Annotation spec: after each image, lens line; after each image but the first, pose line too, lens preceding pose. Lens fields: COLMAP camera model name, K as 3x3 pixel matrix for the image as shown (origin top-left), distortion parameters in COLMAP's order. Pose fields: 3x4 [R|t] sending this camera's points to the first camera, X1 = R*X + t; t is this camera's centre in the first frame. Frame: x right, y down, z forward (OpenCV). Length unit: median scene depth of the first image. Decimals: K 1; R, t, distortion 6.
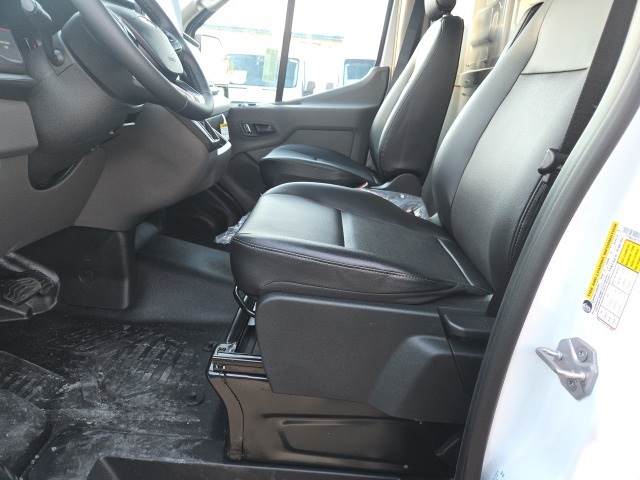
lens RADIAL K [[439.8, 0, 319.4], [0, 439.8, 240.3], [0, 0, 1]] dist [0.061500, -0.022755]
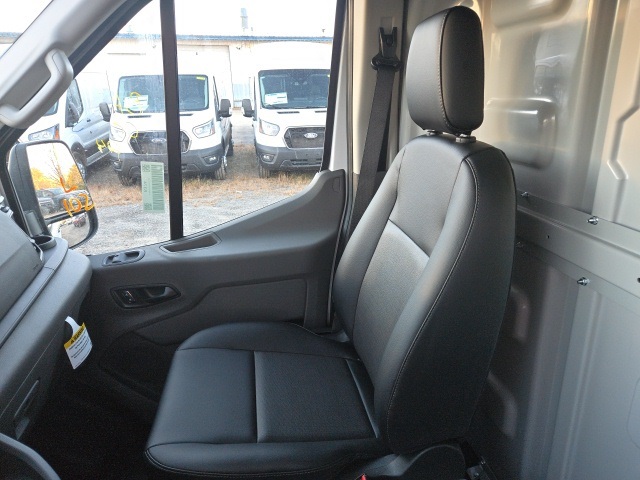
lens RADIAL K [[439.8, 0, 325.3], [0, 439.8, 246.7], [0, 0, 1]] dist [0.061500, -0.022755]
pose [[0.978530, -0.140906, 0.150415, 0.016268], [0.137416, 0.989950, 0.033404, -0.299667], [-0.153610, -0.012018, 0.988059, 0.355214]]
